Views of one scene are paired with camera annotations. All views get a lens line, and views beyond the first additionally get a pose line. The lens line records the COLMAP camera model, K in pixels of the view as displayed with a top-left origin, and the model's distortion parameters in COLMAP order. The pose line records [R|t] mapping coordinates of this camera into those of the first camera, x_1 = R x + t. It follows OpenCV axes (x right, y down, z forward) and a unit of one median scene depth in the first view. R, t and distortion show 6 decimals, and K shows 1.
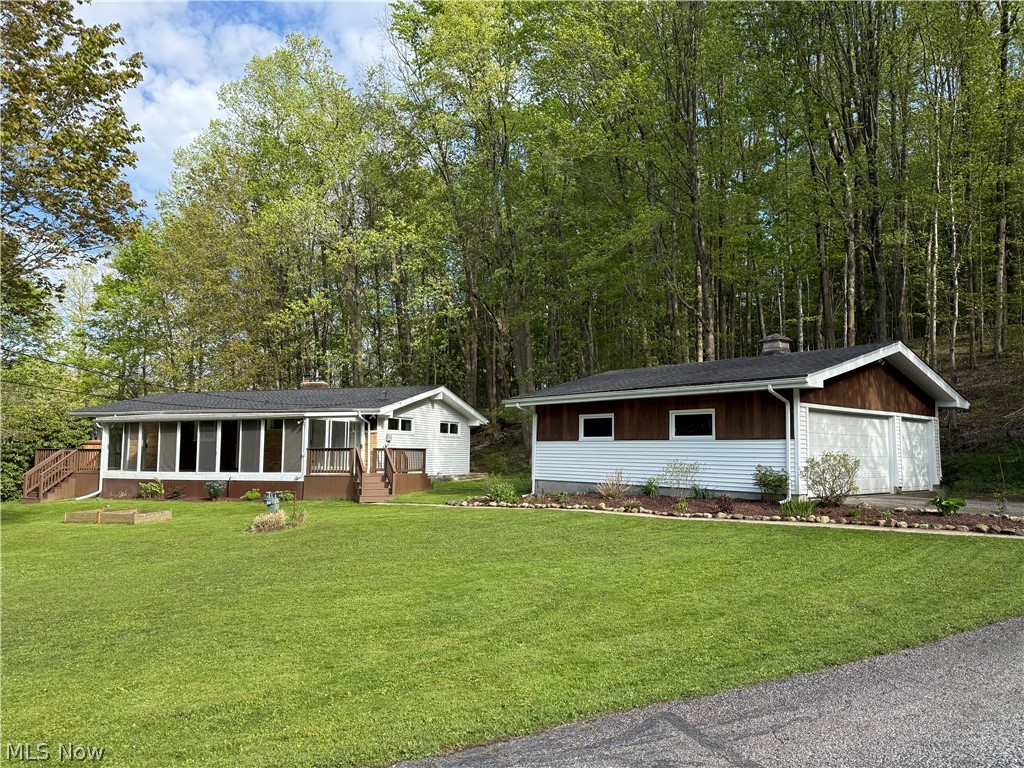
lens RADIAL K [[730.2, 0, 480.3], [0, 730.2, 383.6], [0, 0, 1]] dist [0.040712, -0.002548]
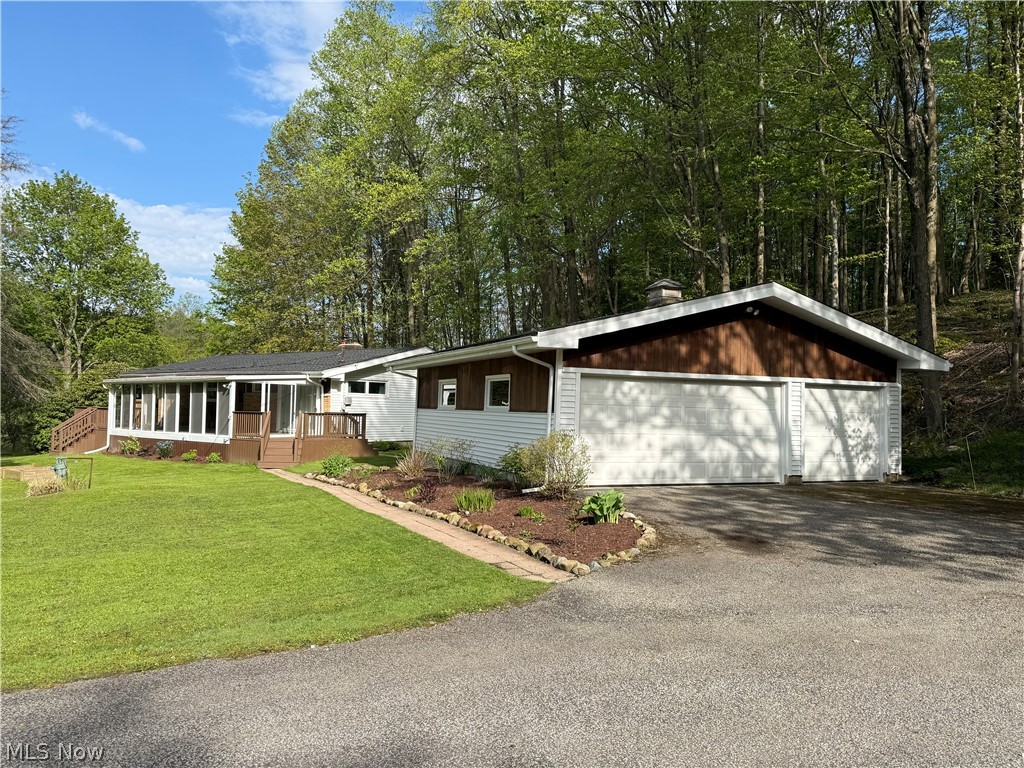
lens RADIAL K [[730.2, 0, 480.3], [0, 730.2, 383.6], [0, 0, 1]] dist [0.040712, -0.002548]
pose [[0.951098, 0.003769, -0.308867, 0.376304], [0.014057, 0.998361, 0.055470, -0.000980], [0.308570, -0.057099, 0.949486, 0.142042]]
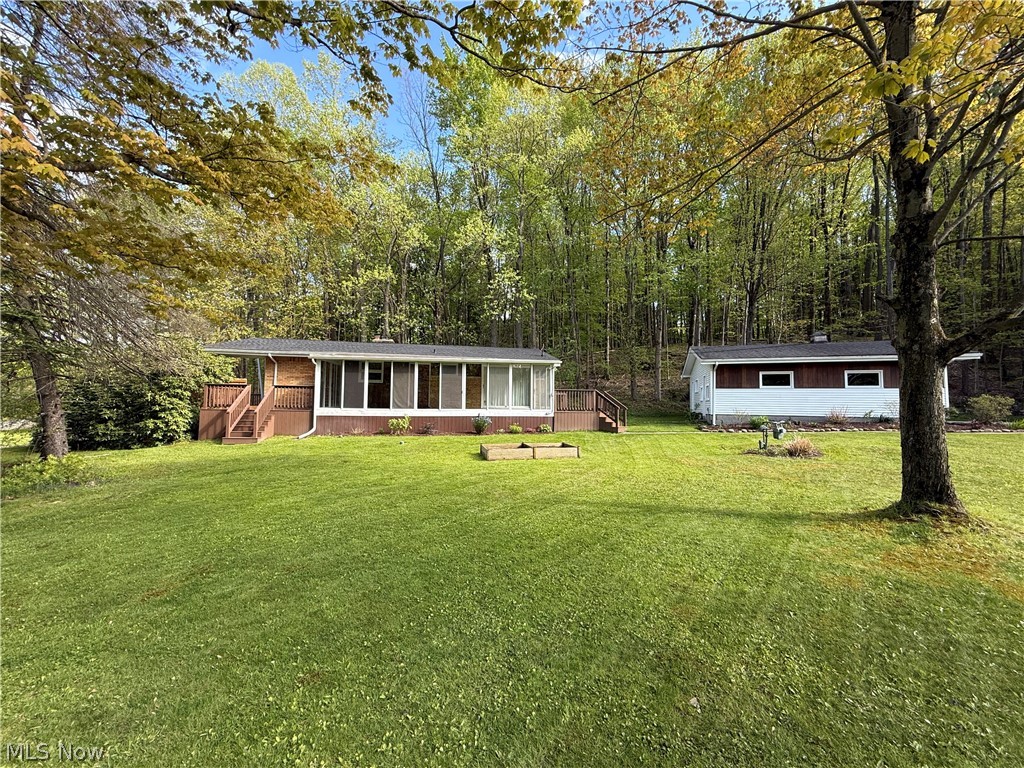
lens RADIAL K [[407.0, 0, 512.0], [0, 407.0, 384.0], [0, 0, 1]] dist [0.000723, 0.000078]
pose [[0.857685, 0.027505, 0.513439, -0.607559], [-0.059284, 0.997199, 0.045611, 0.050589], [-0.510746, -0.069559, 0.856913, 0.440226]]
